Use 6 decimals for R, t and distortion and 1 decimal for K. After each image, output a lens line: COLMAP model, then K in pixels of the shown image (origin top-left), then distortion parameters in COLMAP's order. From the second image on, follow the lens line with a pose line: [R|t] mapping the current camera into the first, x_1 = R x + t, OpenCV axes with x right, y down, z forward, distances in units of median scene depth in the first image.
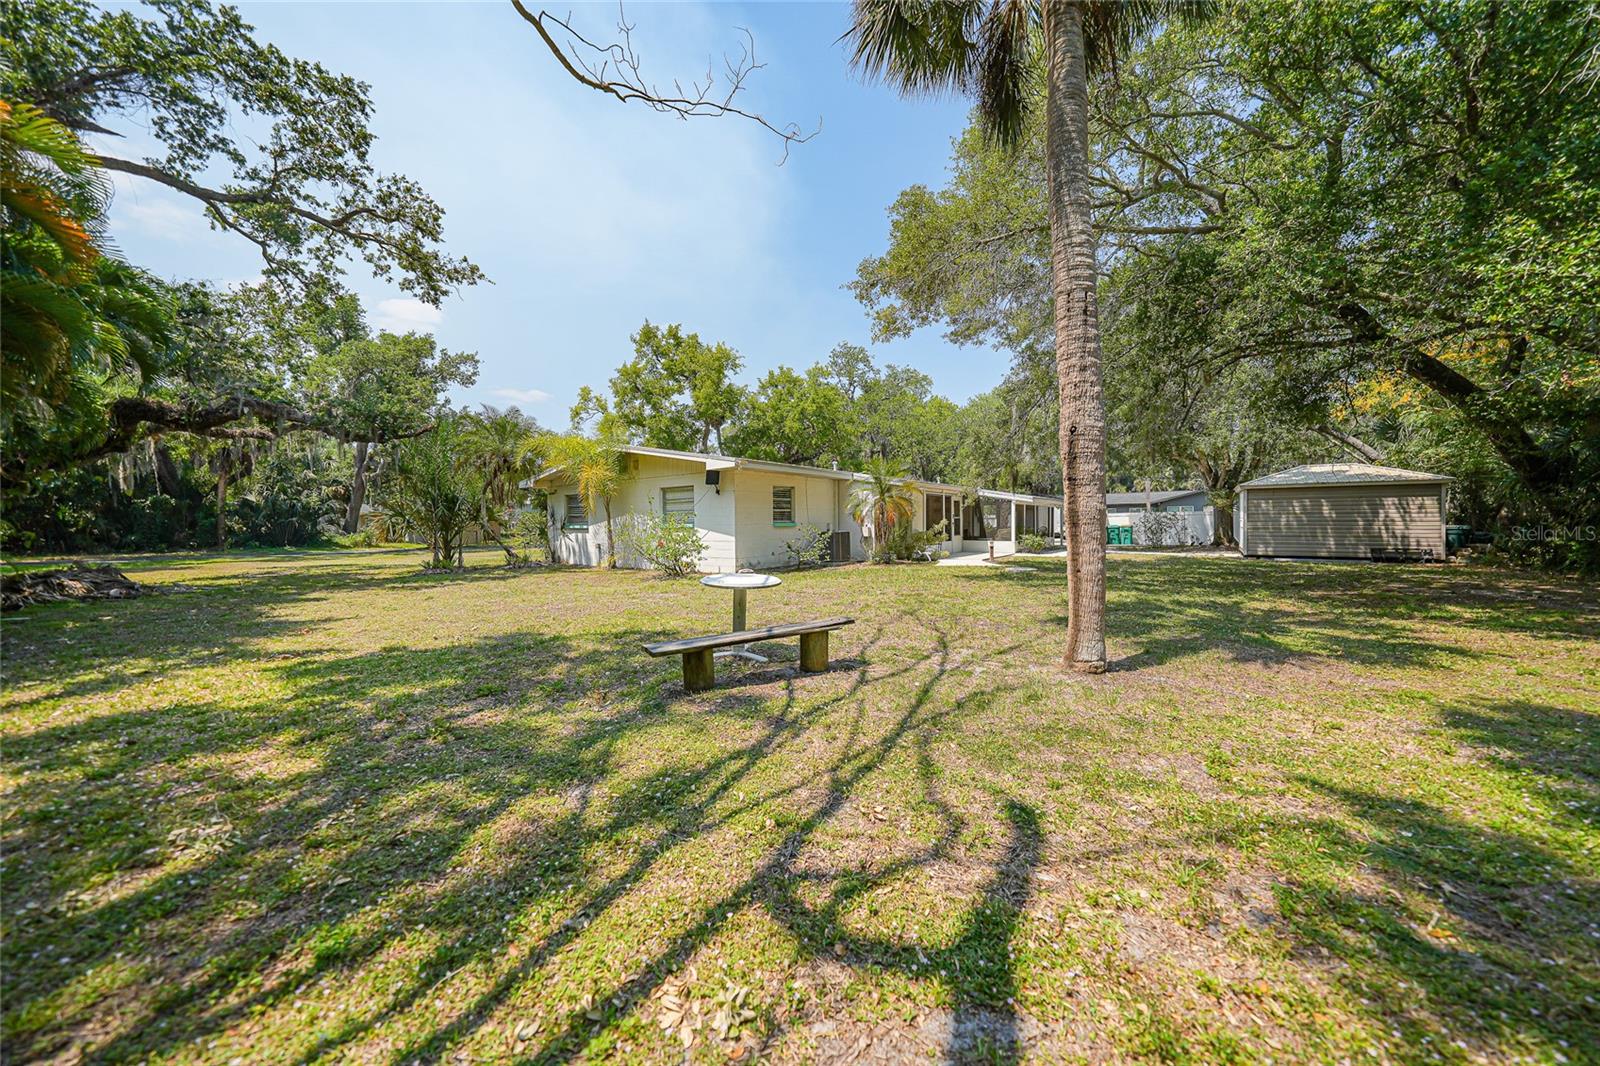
lens RADIAL K [[556.5, 0, 799.7], [0, 556.5, 530.1], [0, 0, 1]] dist [-0.028177, 0.006604]
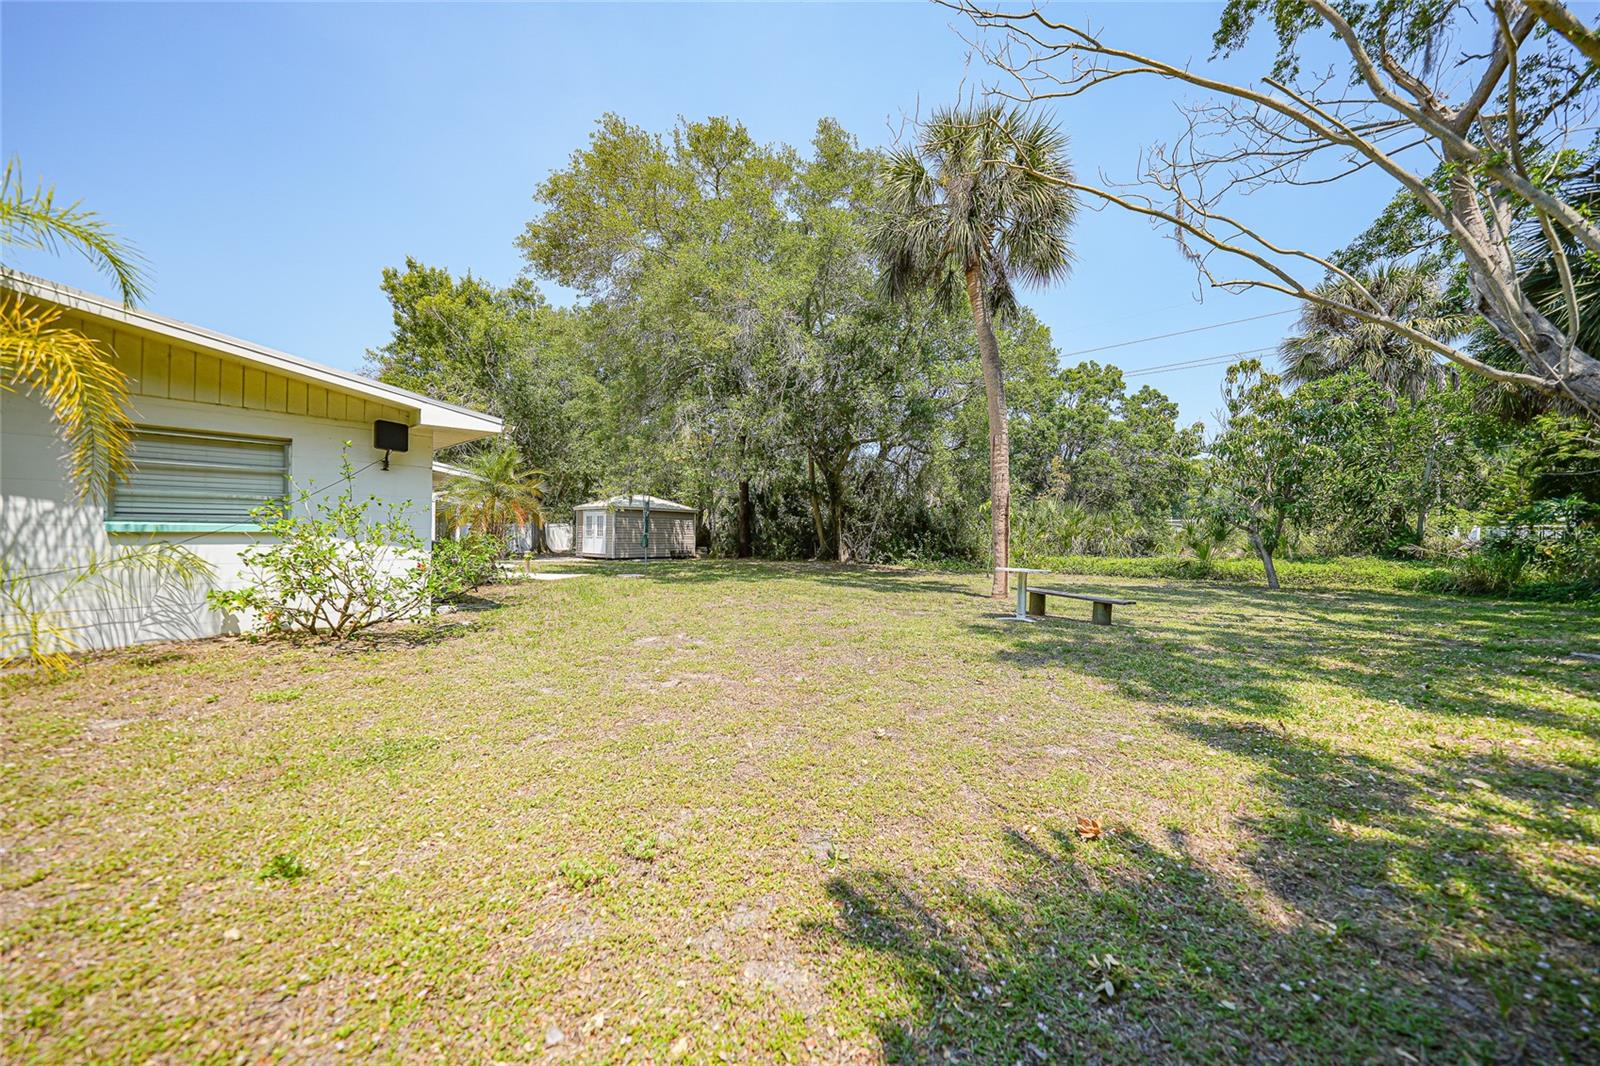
lens RADIAL K [[556.5, 0, 799.7], [0, 556.5, 530.1], [0, 0, 1]] dist [-0.028177, 0.006604]
pose [[0.063605, 0.017836, 0.997816, -0.485212], [0.002748, 0.999833, -0.018047, 0.002580], [-0.997971, 0.003890, 0.063545, 0.442842]]
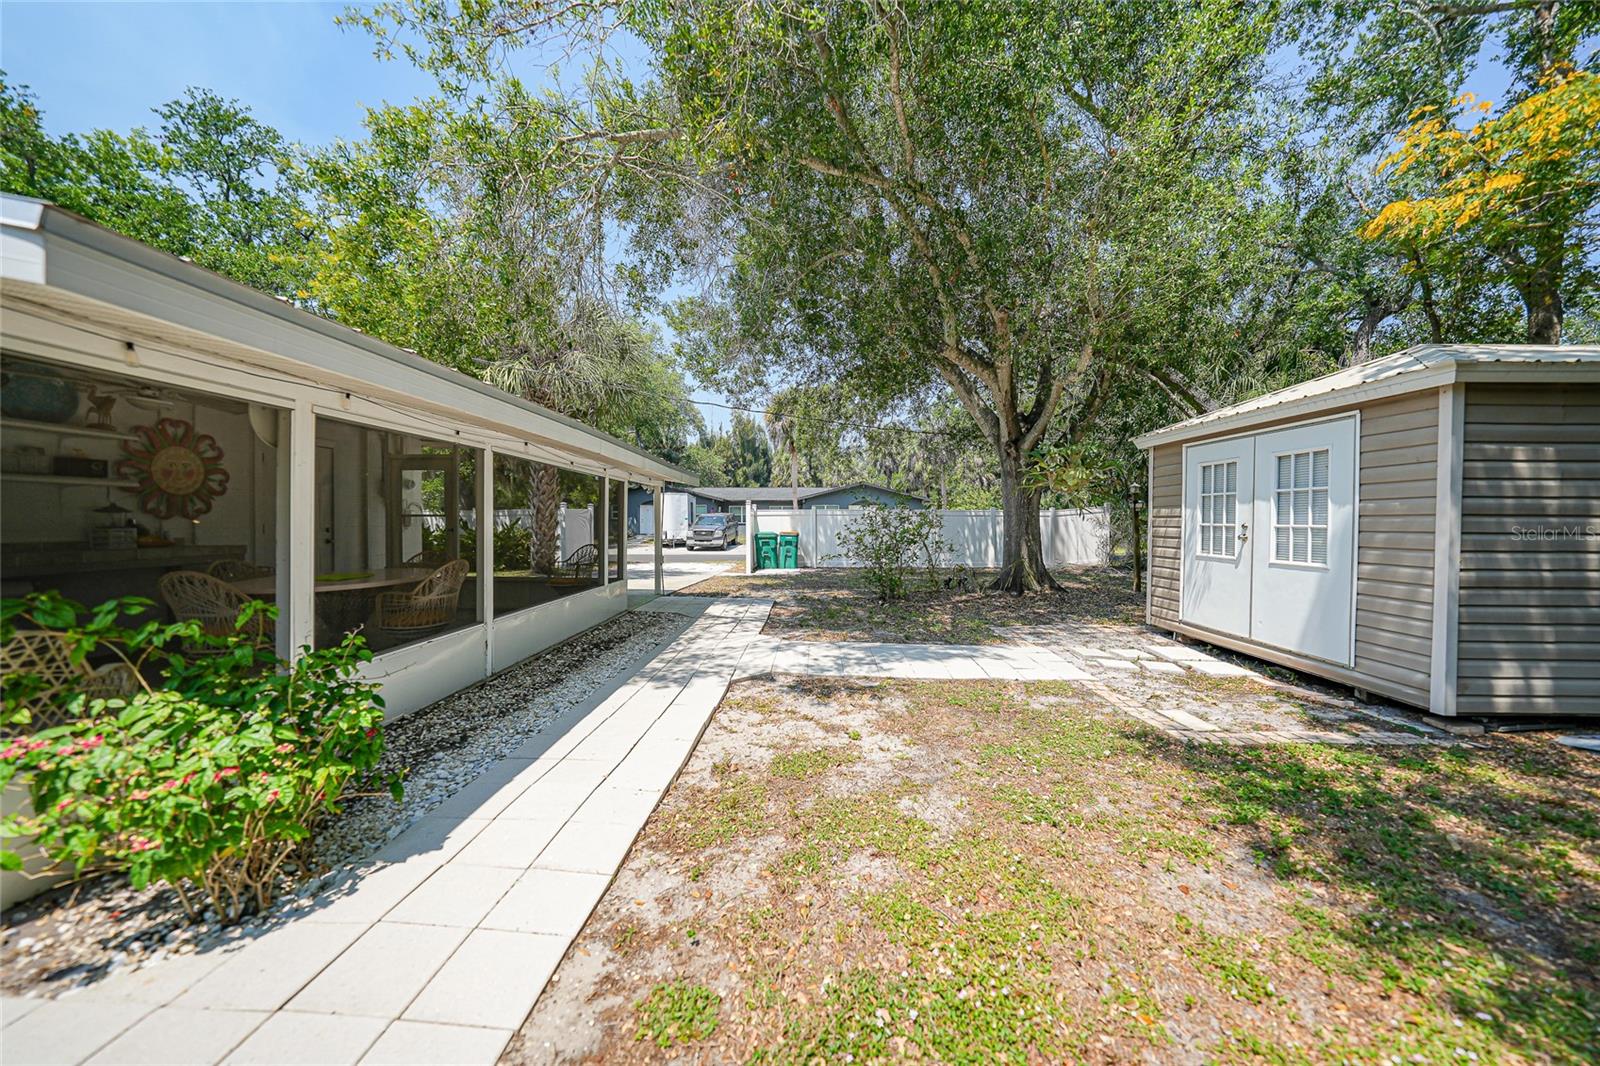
lens RADIAL K [[556.5, 0, 799.7], [0, 556.5, 530.1], [0, 0, 1]] dist [-0.028177, 0.006604]
pose [[0.812801, 0.002148, 0.582537, 0.483577], [-0.004549, 0.999986, 0.002660, -0.020895], [-0.582523, -0.004812, 0.812800, 0.936160]]
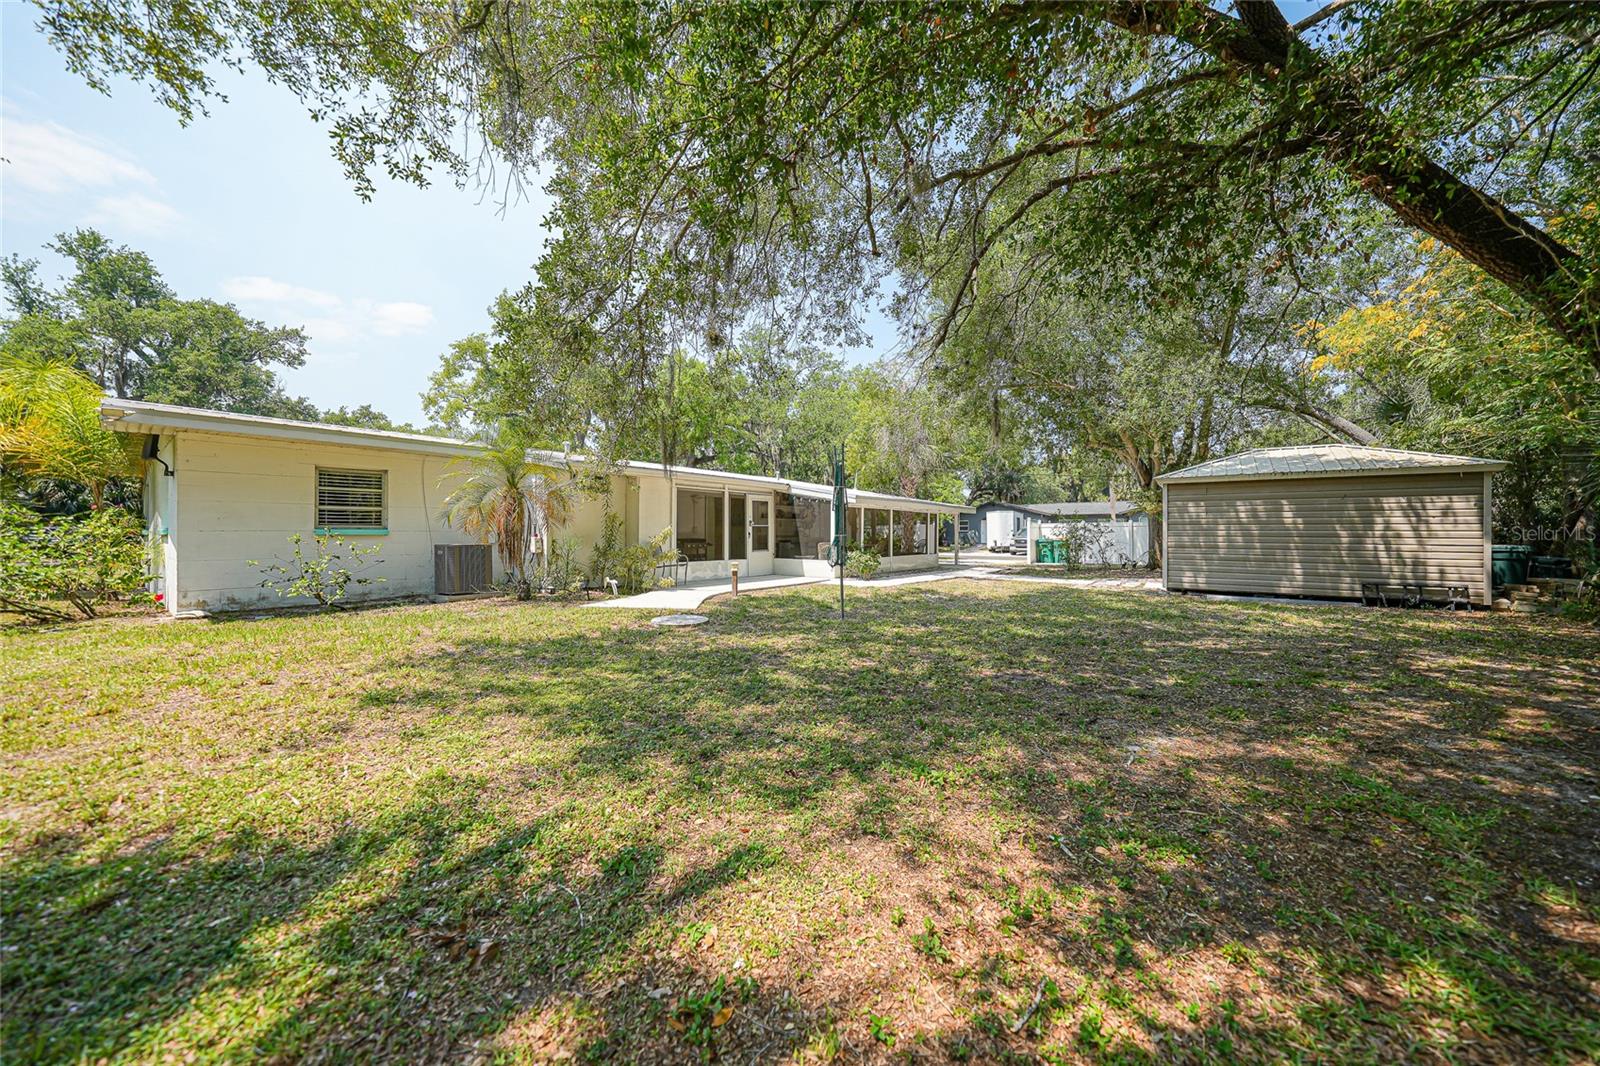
lens RADIAL K [[556.5, 0, 799.7], [0, 556.5, 530.1], [0, 0, 1]] dist [-0.028177, 0.006604]
pose [[0.999897, 0.010148, -0.010142, 0.379122], [-0.010326, 0.999791, -0.017631, -0.005548], [0.009961, 0.017734, 0.999793, 0.341522]]
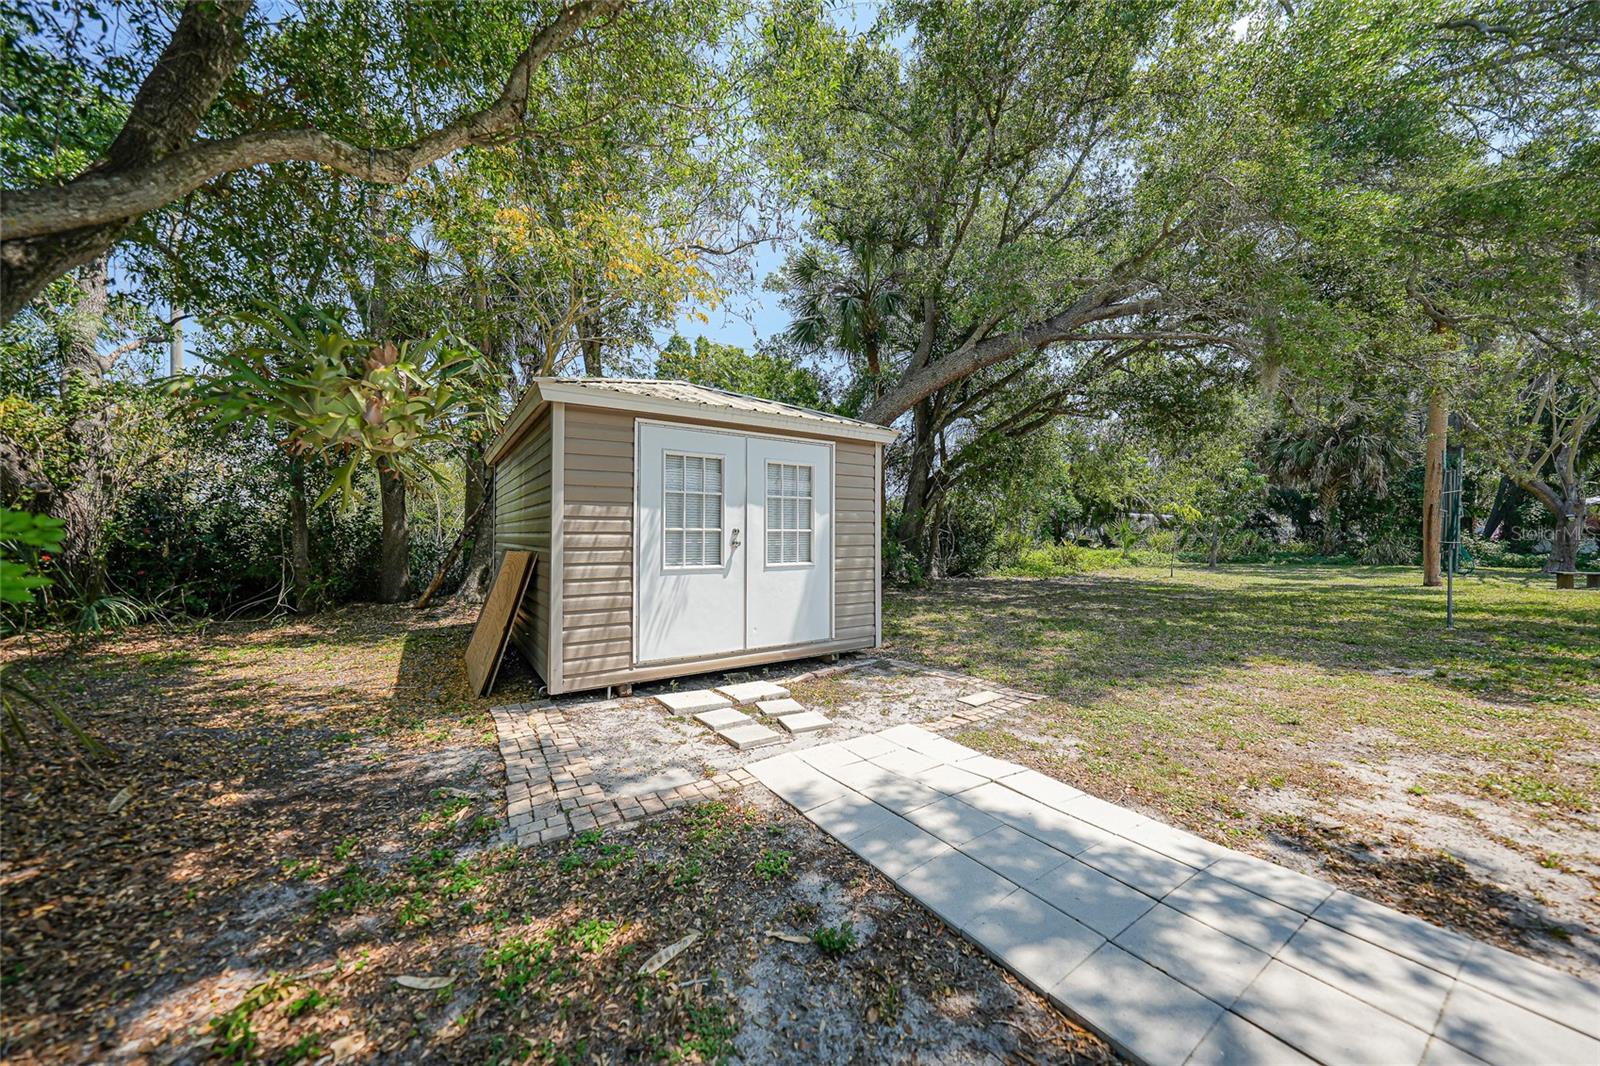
lens RADIAL K [[556.5, 0, 799.7], [0, 556.5, 530.1], [0, 0, 1]] dist [-0.028177, 0.006604]
pose [[-0.943649, 0.007021, 0.330874, 0.713798], [0.009889, 0.999927, 0.006985, -0.025024], [-0.330800, 0.009864, -0.943649, 1.265995]]
